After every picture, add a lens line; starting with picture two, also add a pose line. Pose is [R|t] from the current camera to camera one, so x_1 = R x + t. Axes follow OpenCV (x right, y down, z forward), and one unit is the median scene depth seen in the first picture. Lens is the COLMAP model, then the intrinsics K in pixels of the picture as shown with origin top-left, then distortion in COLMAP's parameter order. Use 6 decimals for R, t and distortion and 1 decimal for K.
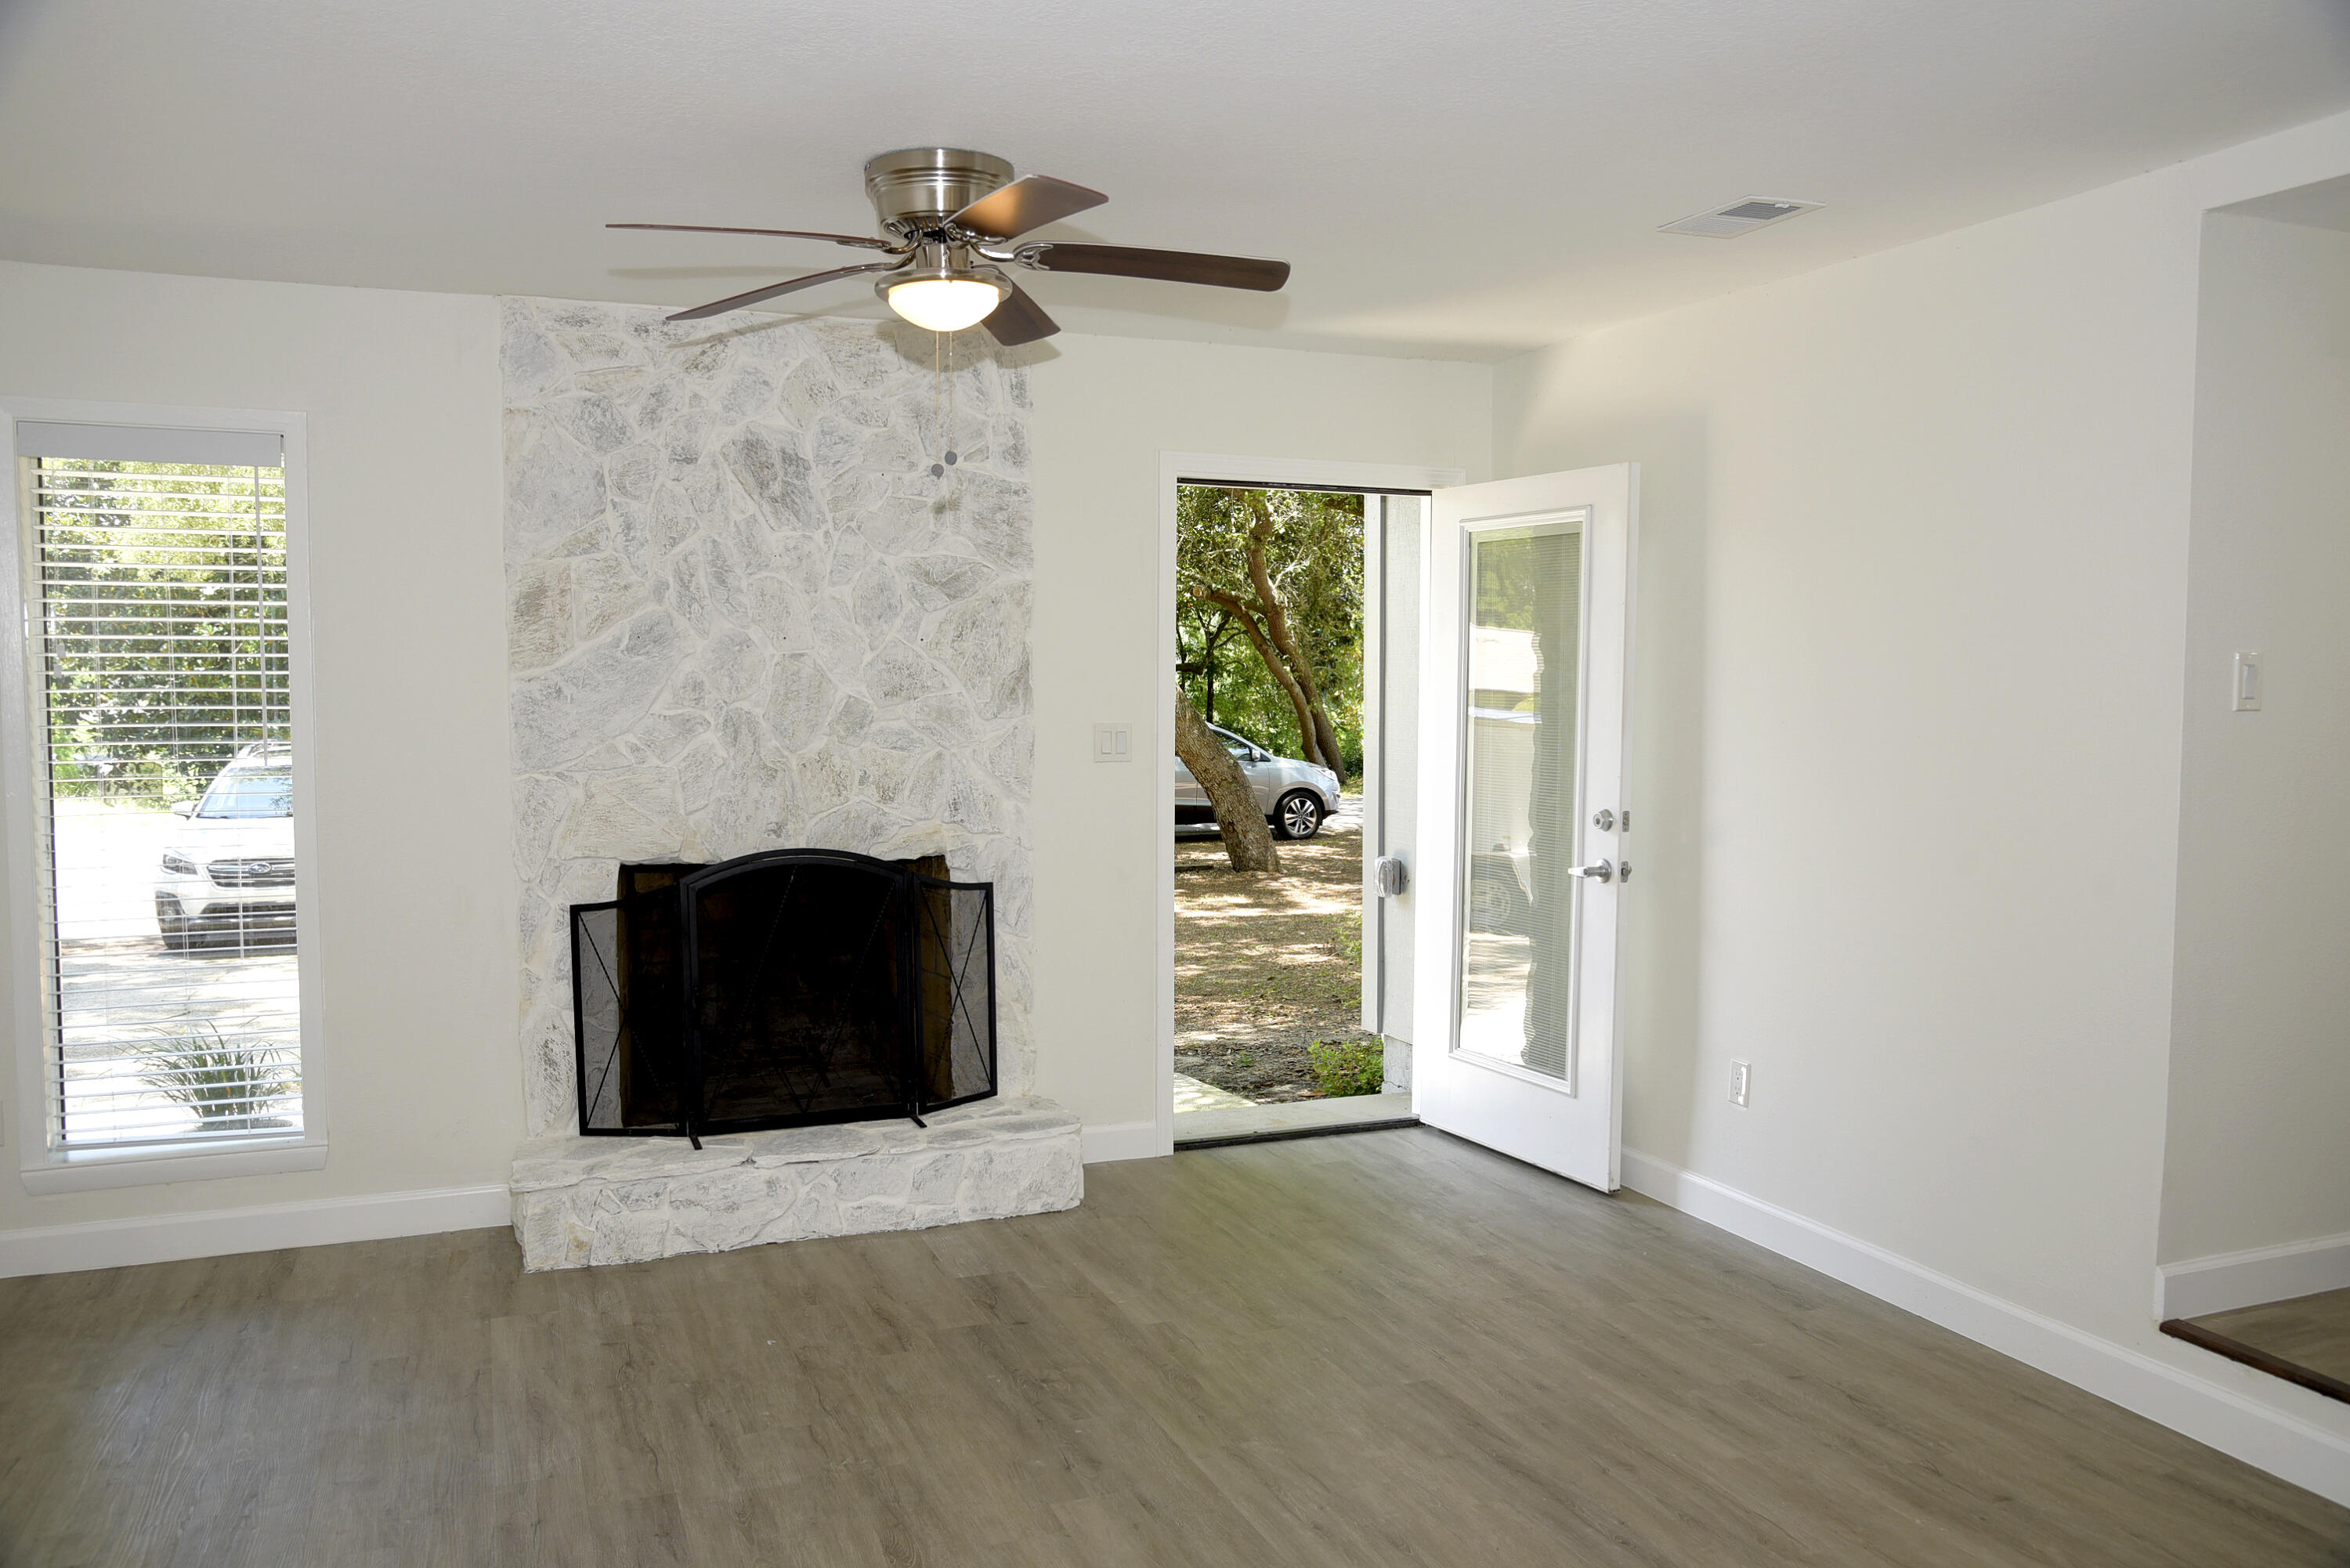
lens RADIAL K [[1786.1, 0, 1154.5], [0, 1786.1, 800.3], [0, 0, 1]] dist [-0.045203, 0.004678]
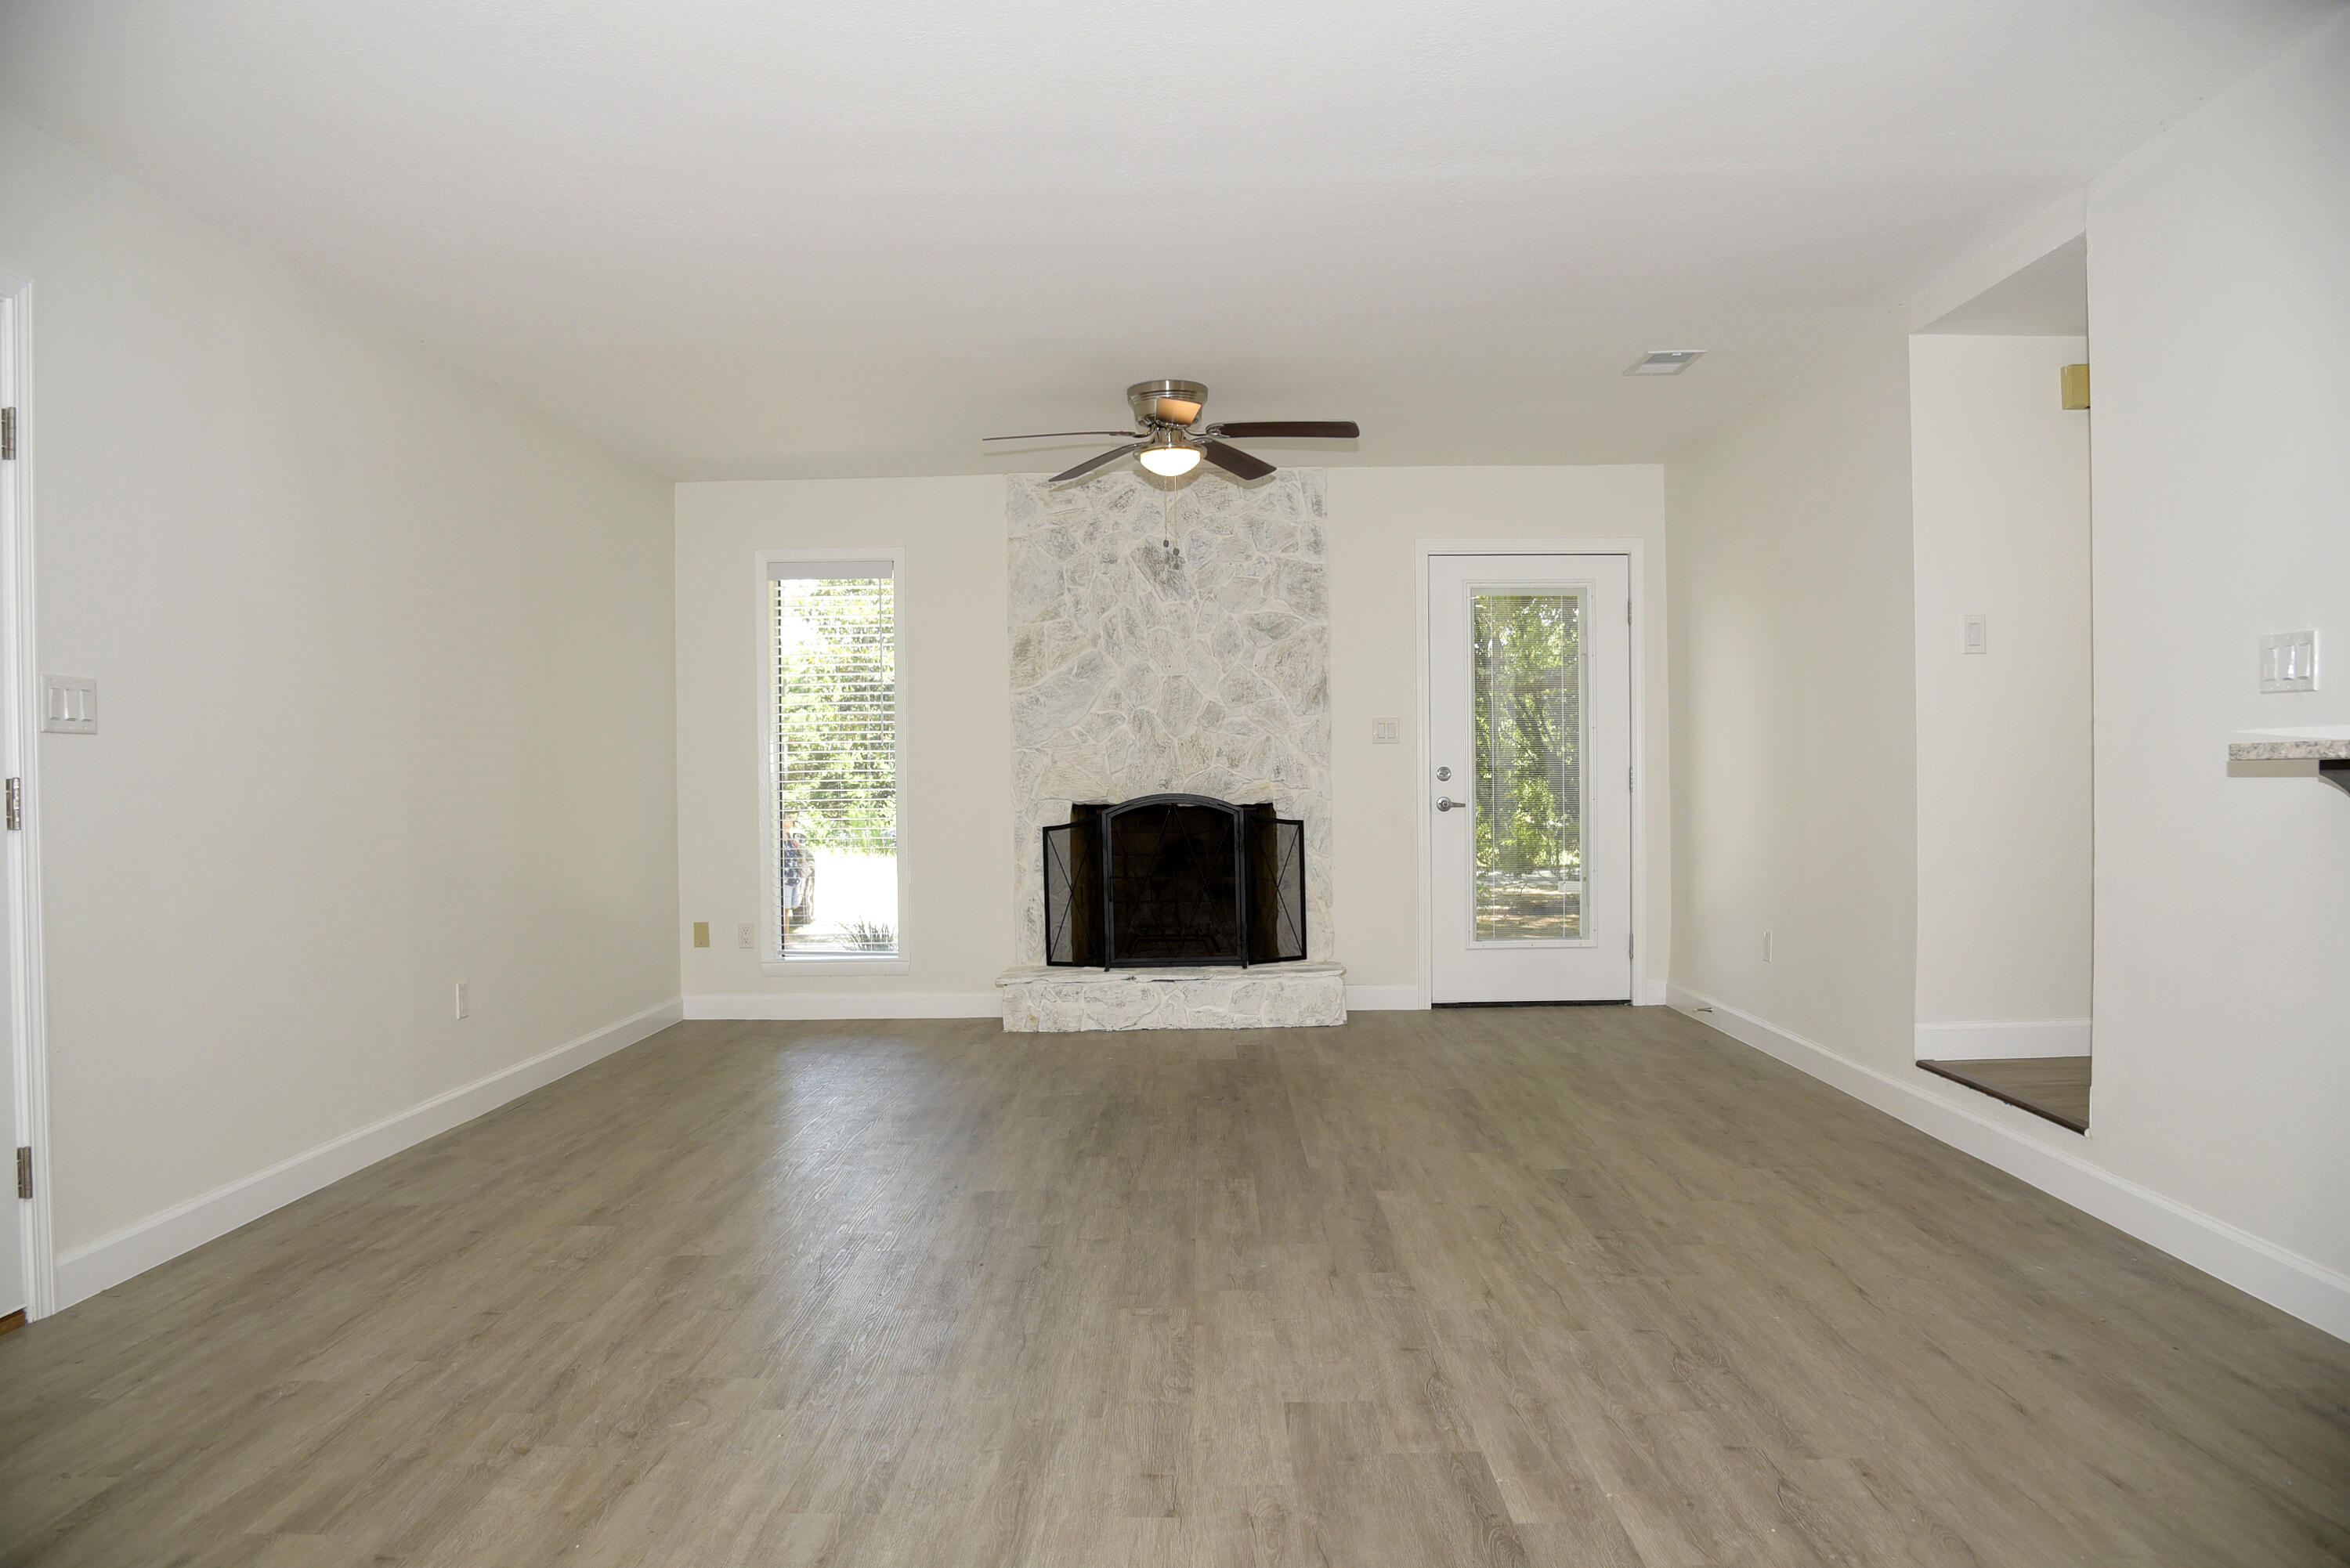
lens RADIAL K [[1596.3, 0, 1170.1], [0, 1596.3, 789.4], [0, 0, 1]] dist [-0.105011, 0.047934]
pose [[0.926084, -0.010867, -0.377161, 0.351273], [-0.012214, 0.998198, -0.058751, 0.110192], [0.377120, 0.059015, 0.924282, -0.352233]]
